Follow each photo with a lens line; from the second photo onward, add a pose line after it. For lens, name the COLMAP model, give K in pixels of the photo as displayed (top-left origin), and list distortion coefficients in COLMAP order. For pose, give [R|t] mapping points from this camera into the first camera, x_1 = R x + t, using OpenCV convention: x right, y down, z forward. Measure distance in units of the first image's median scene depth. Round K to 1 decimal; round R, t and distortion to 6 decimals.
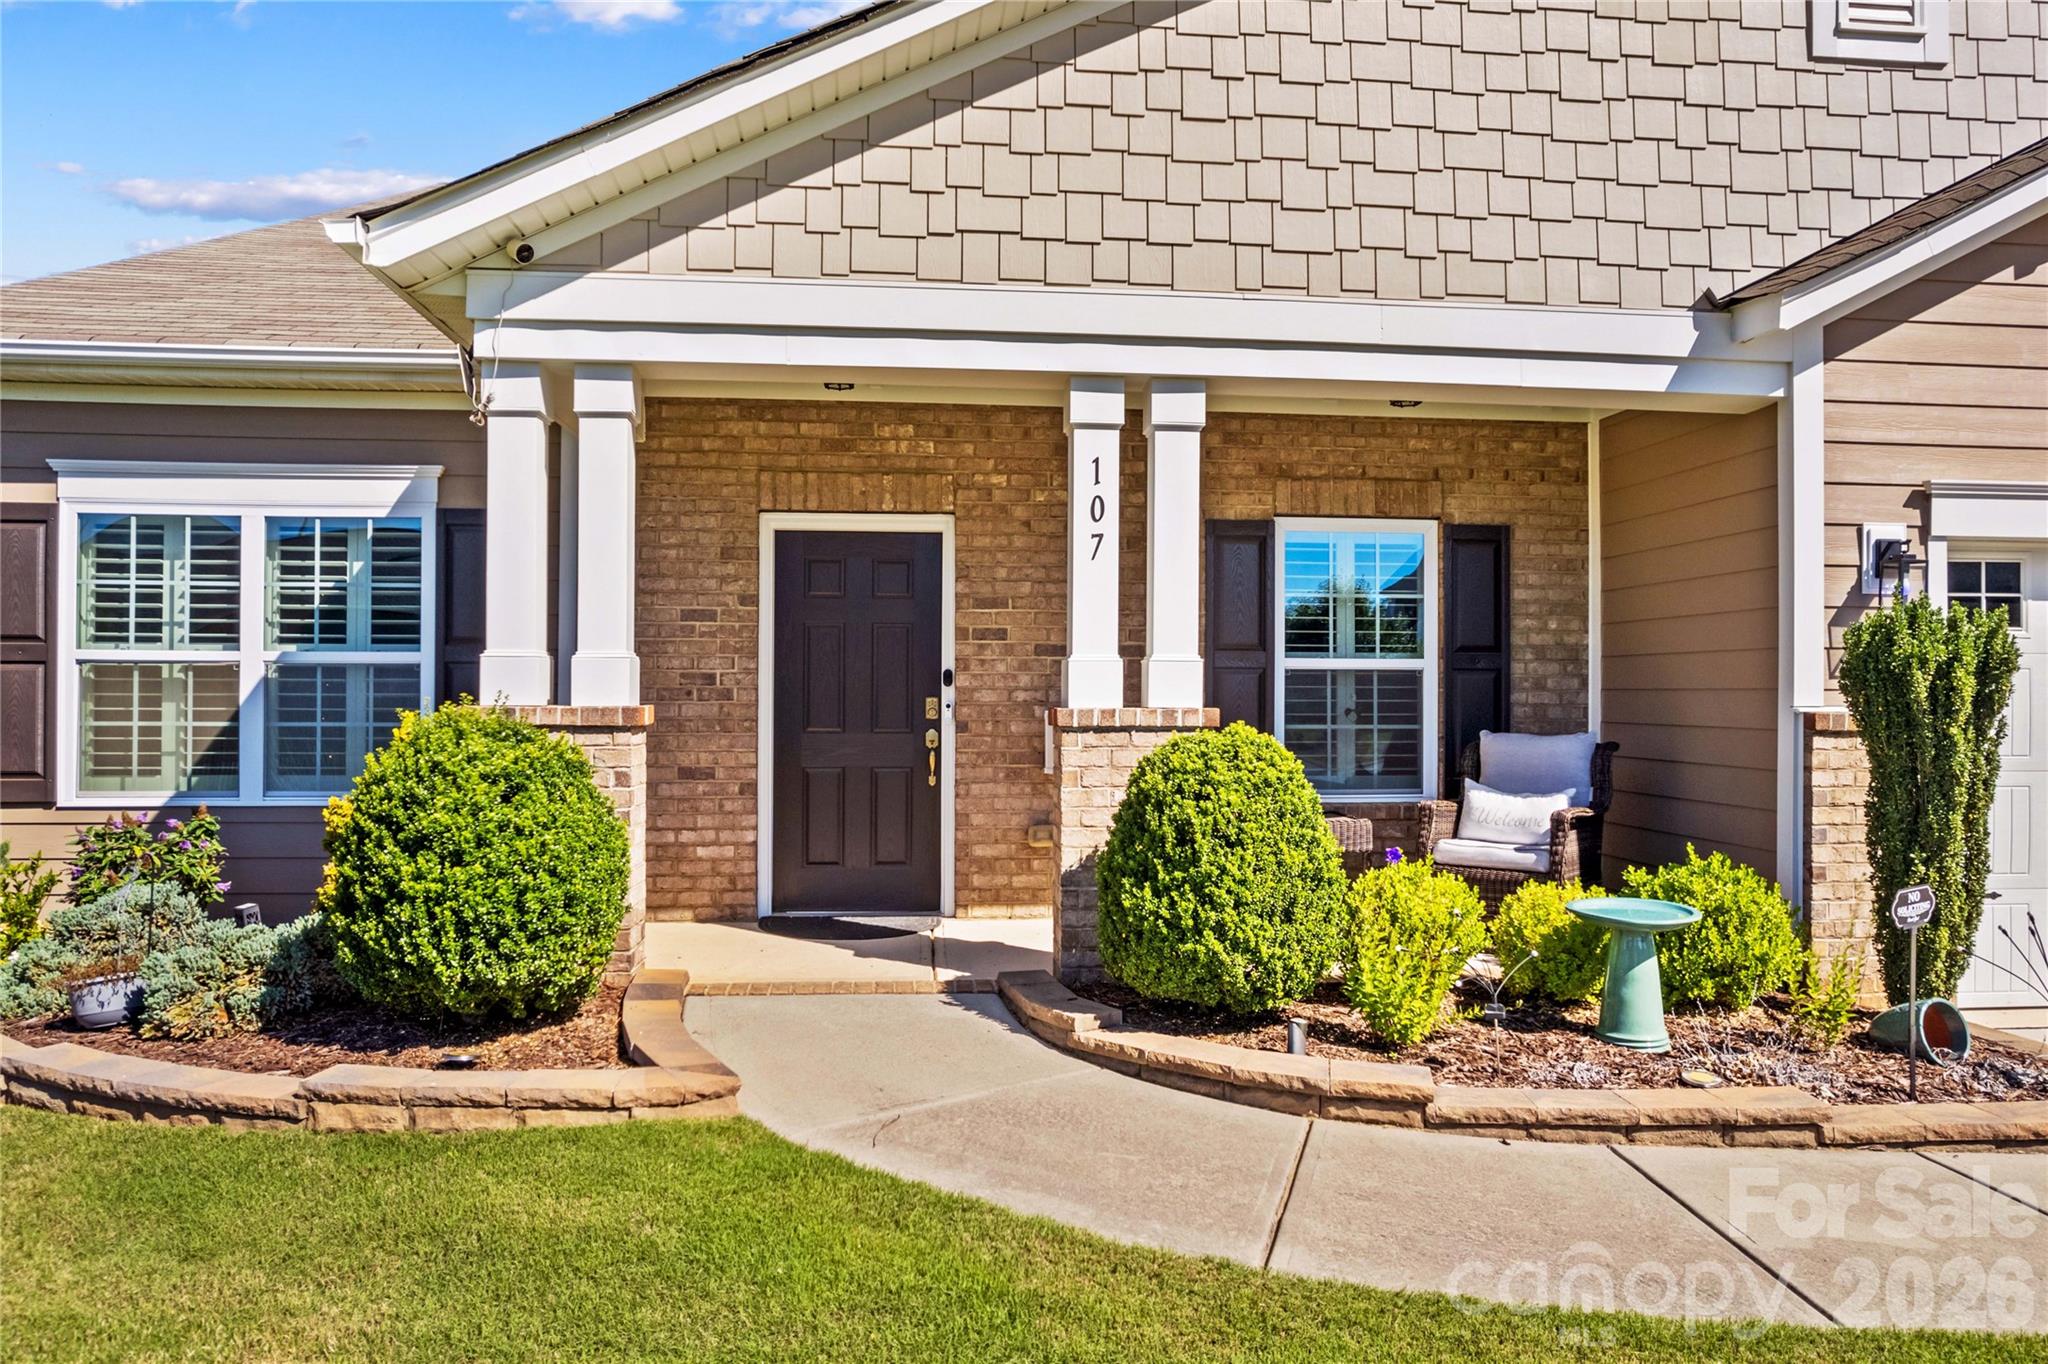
lens RADIAL K [[1377.6, 0, 1049.5], [0, 1377.6, 673.1], [0, 0, 1]] dist [-0.081517, 0.074971]
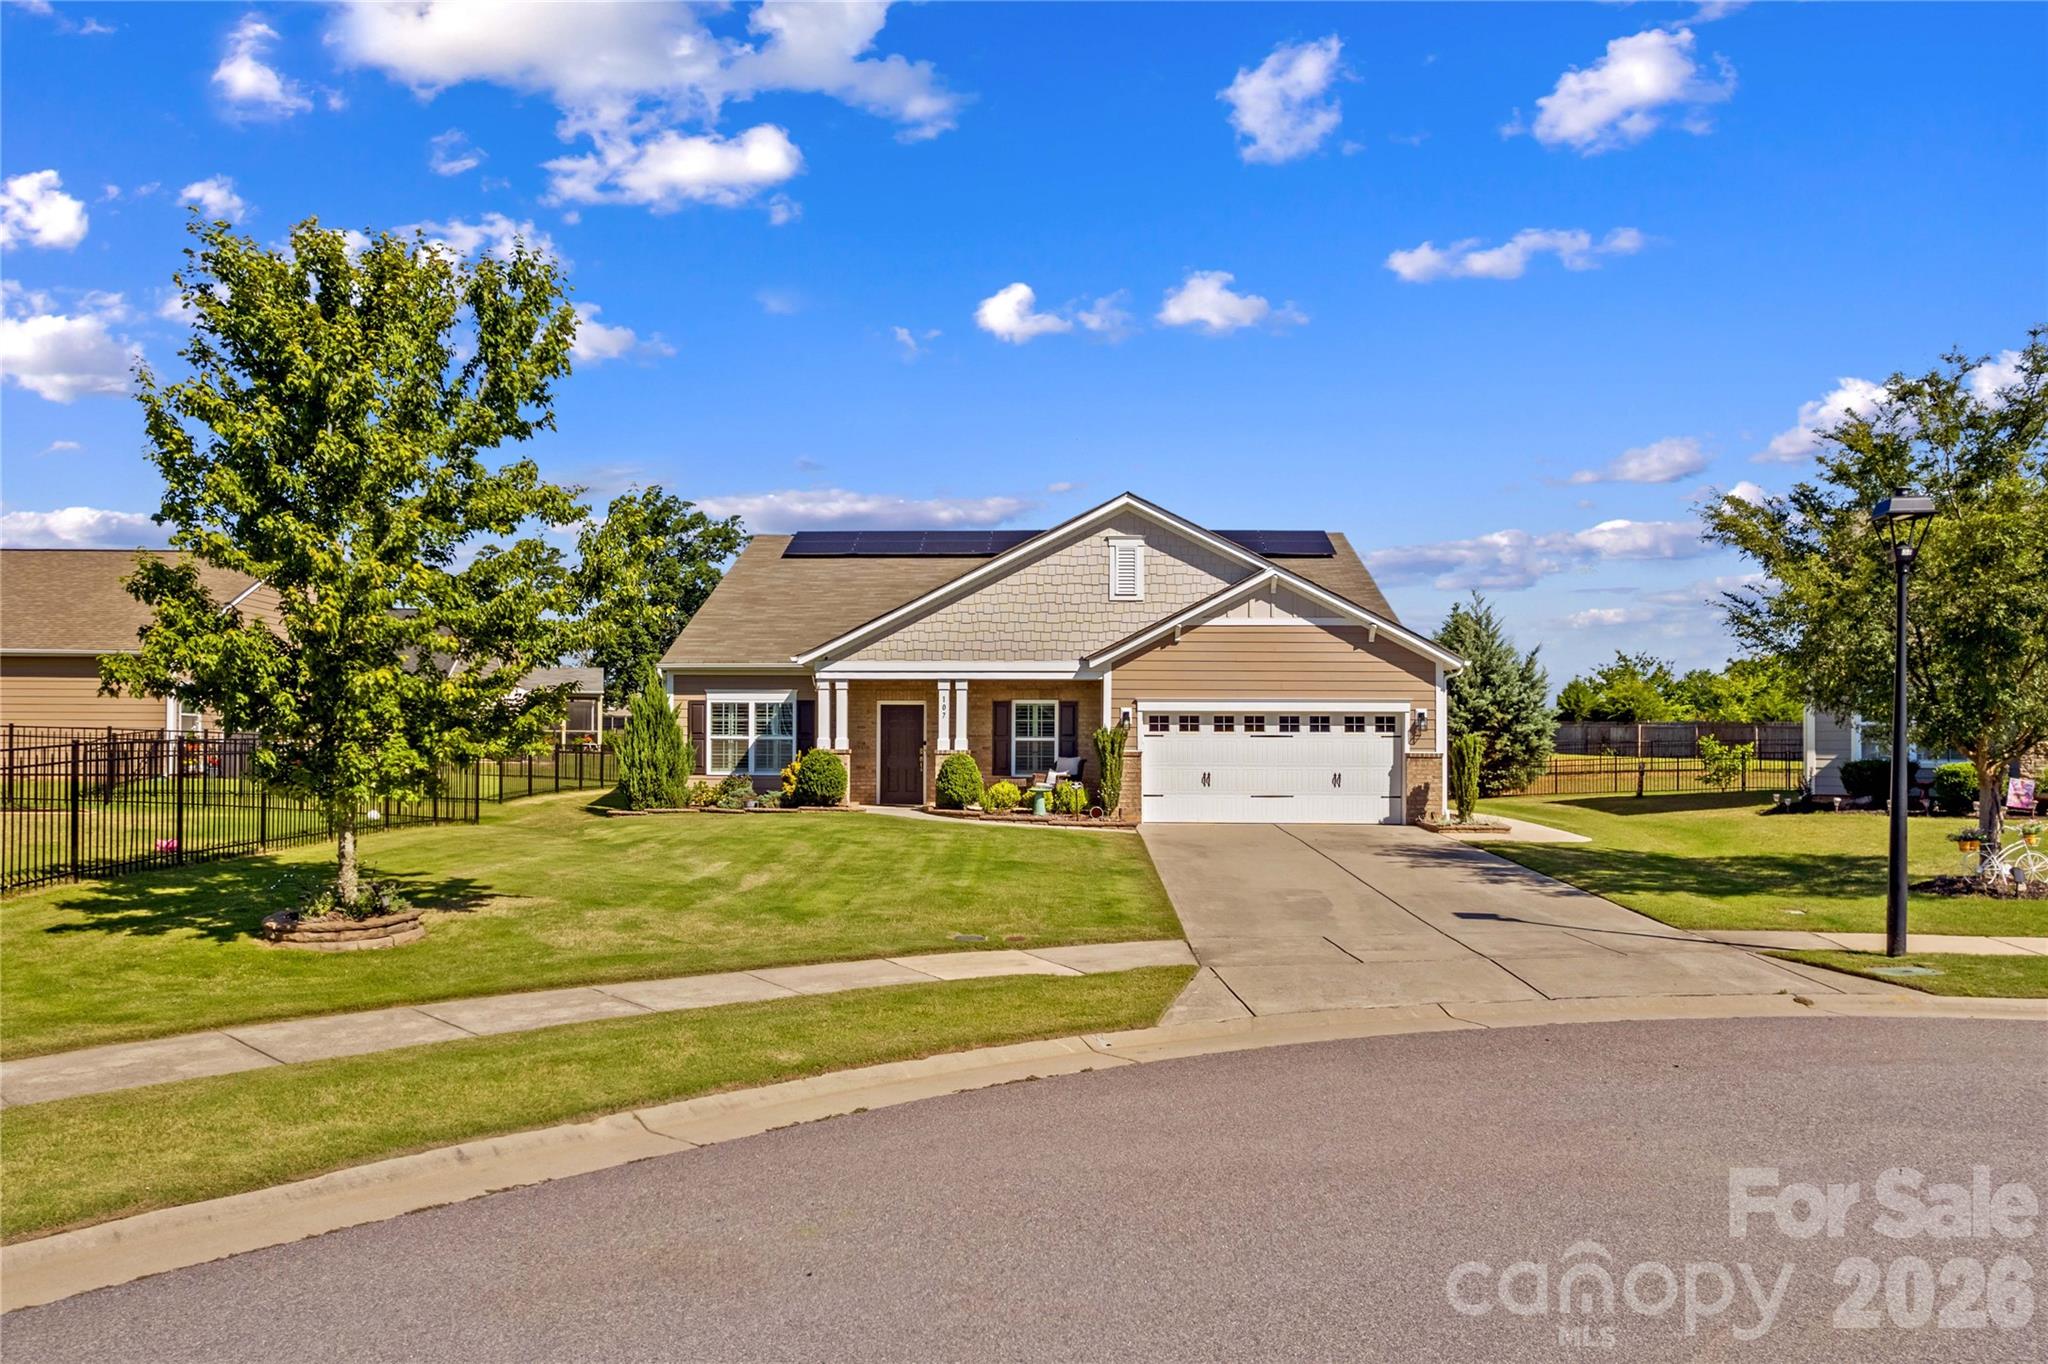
lens RADIAL K [[1390.8, 0, 1038.3], [0, 1390.8, 703.2], [0, 0, 1]] dist [-0.036451, 0.008038]
pose [[0.990862, -0.003965, -0.134825, 0.968107], [0.001068, 0.999767, -0.021555, -0.030535], [0.134879, 0.021214, 0.990635, -3.562256]]
